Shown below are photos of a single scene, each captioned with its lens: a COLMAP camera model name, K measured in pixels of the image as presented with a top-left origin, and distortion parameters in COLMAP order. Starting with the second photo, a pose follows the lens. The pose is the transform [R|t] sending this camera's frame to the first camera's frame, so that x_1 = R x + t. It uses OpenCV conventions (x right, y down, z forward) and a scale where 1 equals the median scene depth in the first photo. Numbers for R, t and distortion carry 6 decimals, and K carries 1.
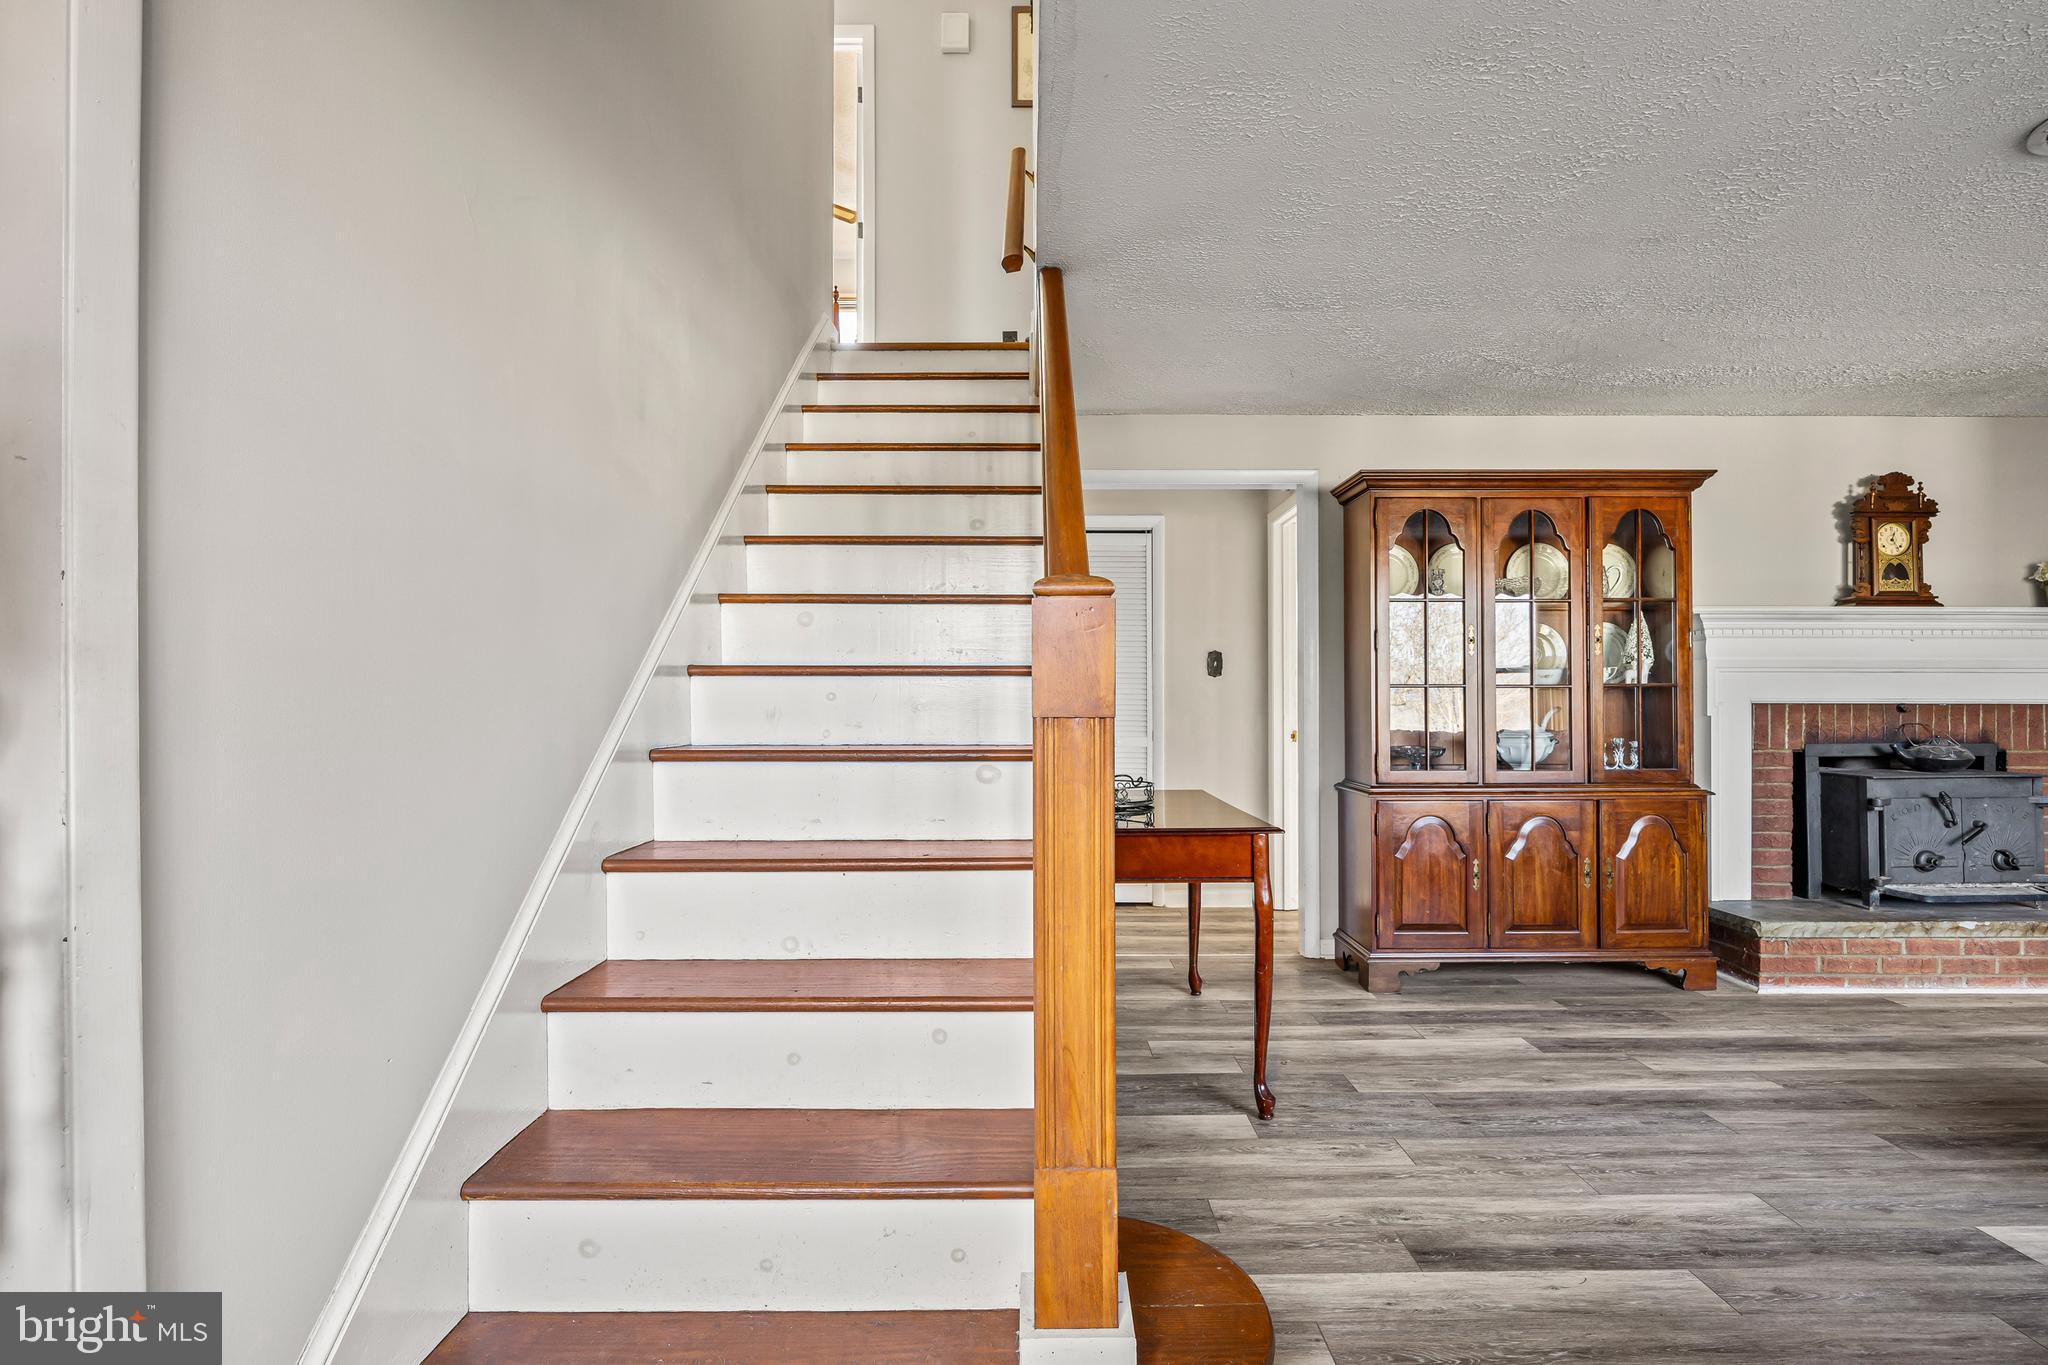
lens RADIAL K [[1023.4, 0, 1033.1], [0, 1023.4, 688.1], [0, 0, 1]] dist [-0.007722, -0.000466]
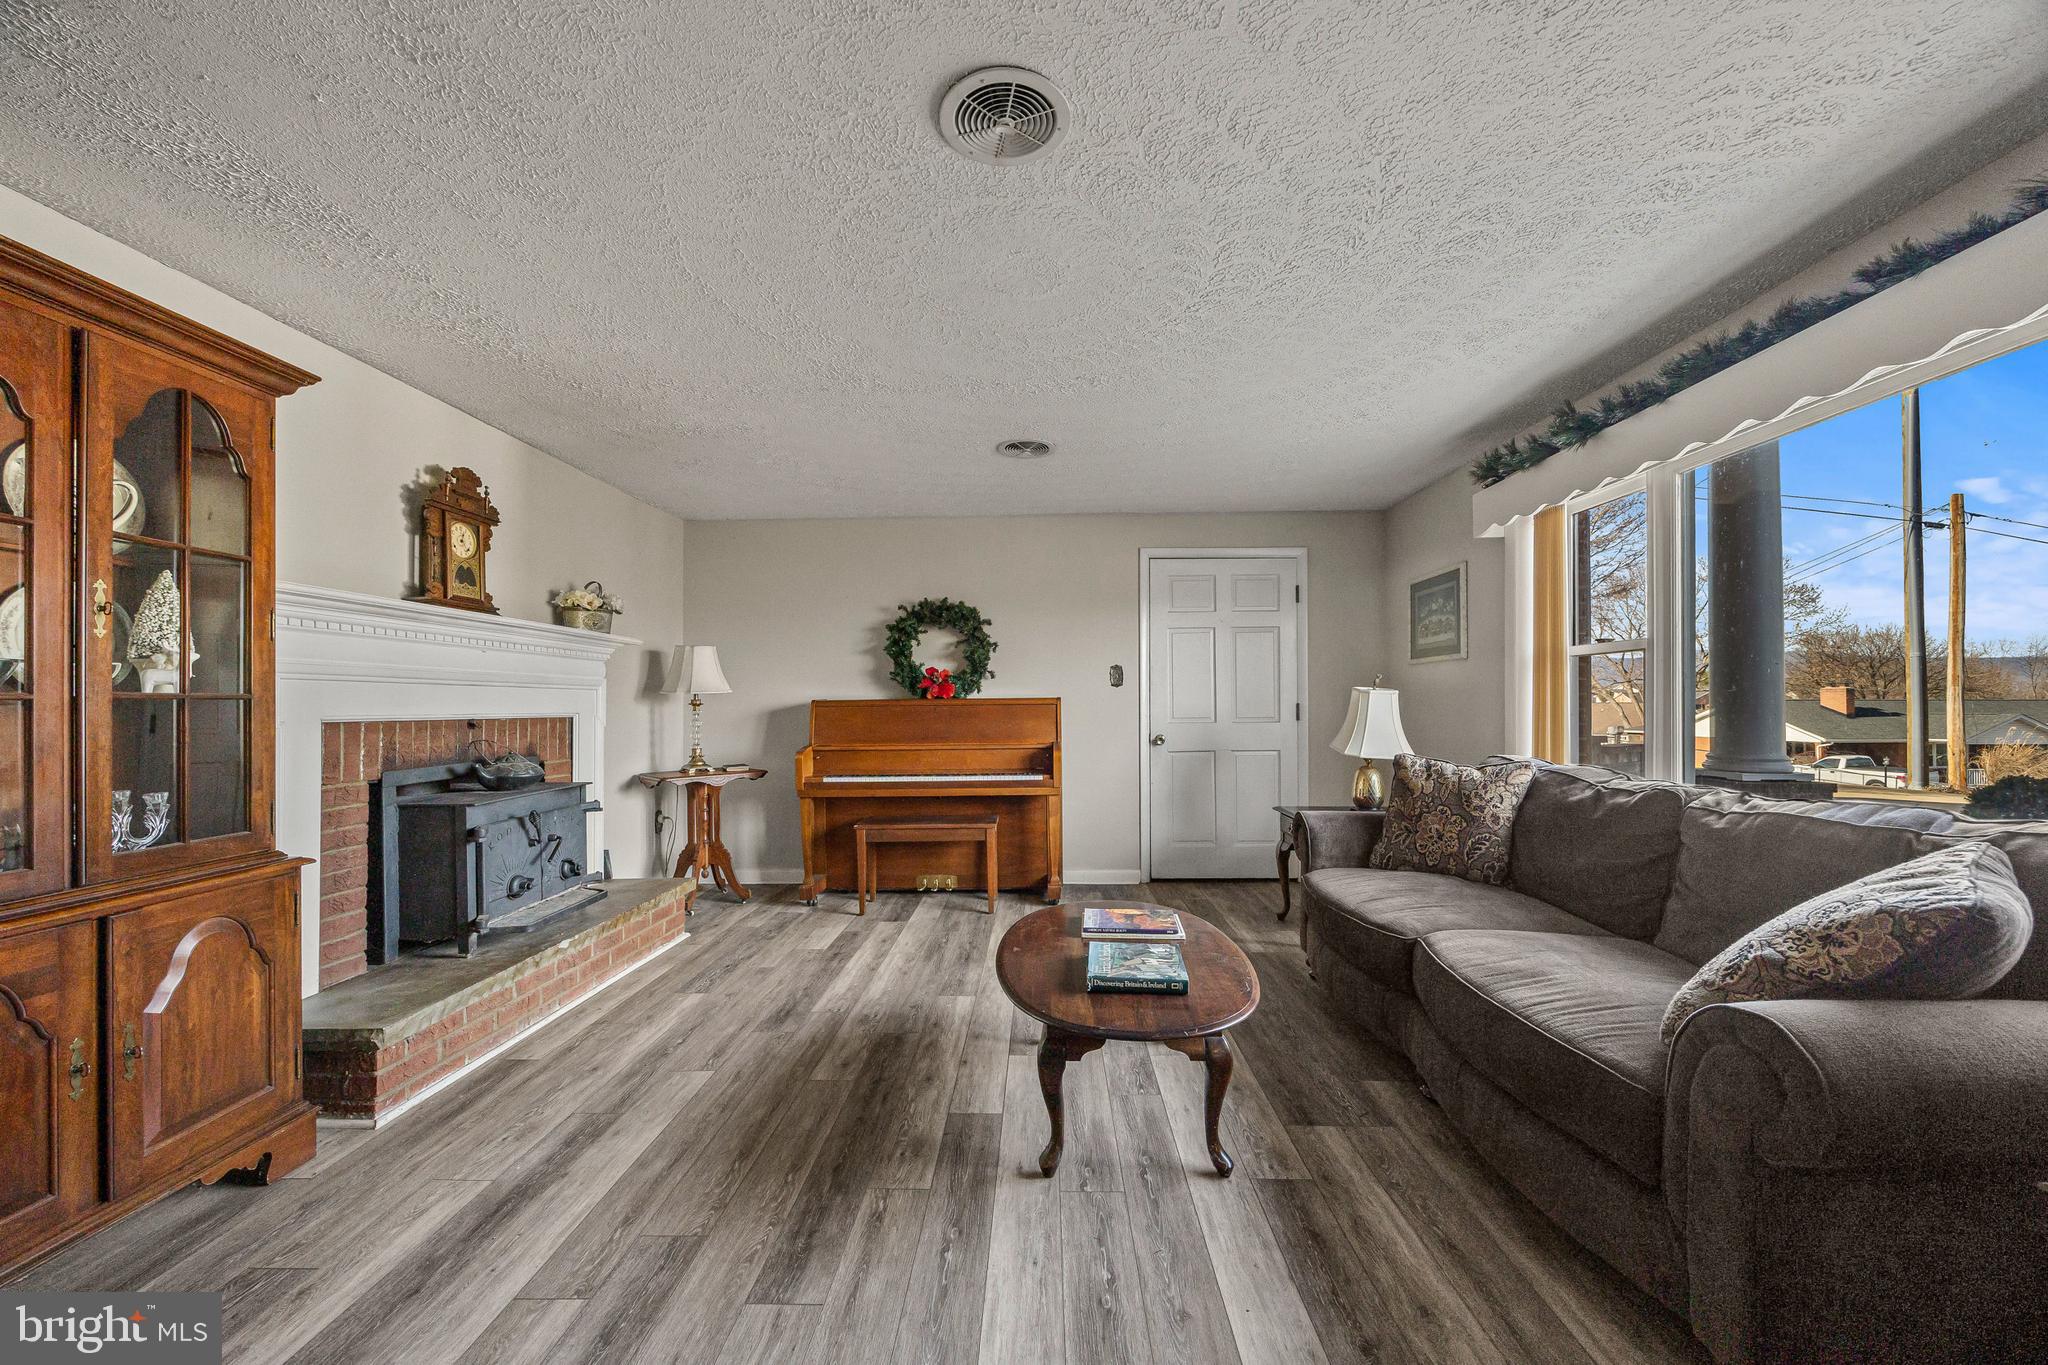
lens RADIAL K [[789.5, 0, 1024.7], [0, 789.5, 693.5], [0, 0, 1]] dist [-0.001597, 0.000474]
pose [[0.034725, 0.012249, 0.999322, 0.168990], [-0.001528, 0.999924, -0.012203, 0.000057], [-0.999396, -0.001103, 0.034741, 0.519550]]
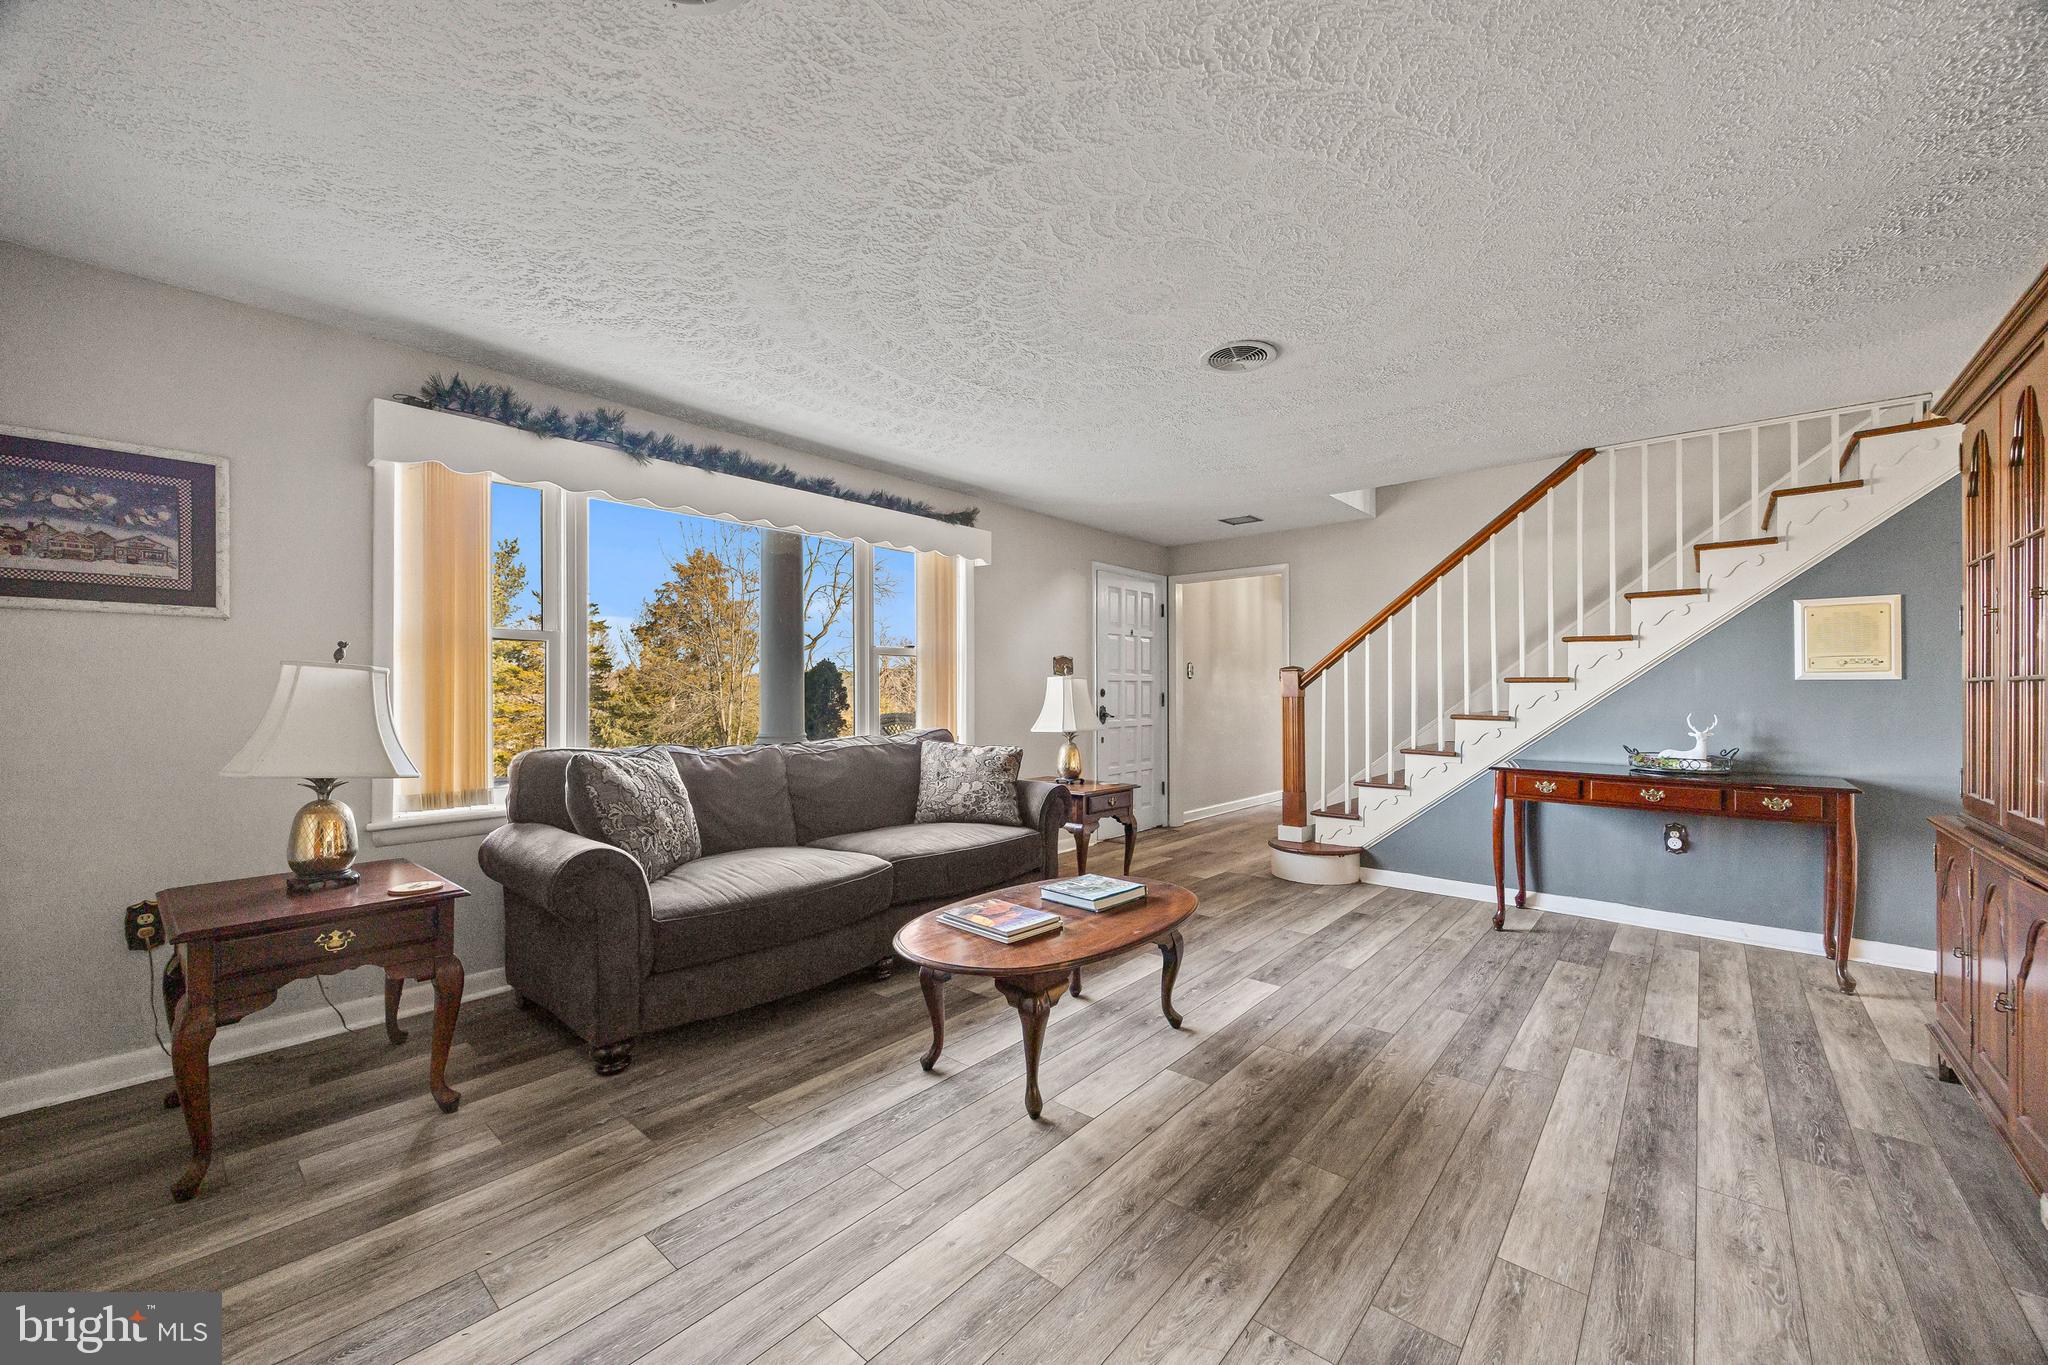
lens RADIAL K [[789.5, 0, 1020.0], [0, 789.5, 699.9], [0, 0, 1]] dist [-0.001597, 0.000474]
pose [[-0.662940, 0.009573, -0.748612, 1.262611], [0.002036, 0.999938, 0.010984, 0.001444], [0.748670, 0.005757, -0.662918, 0.873119]]
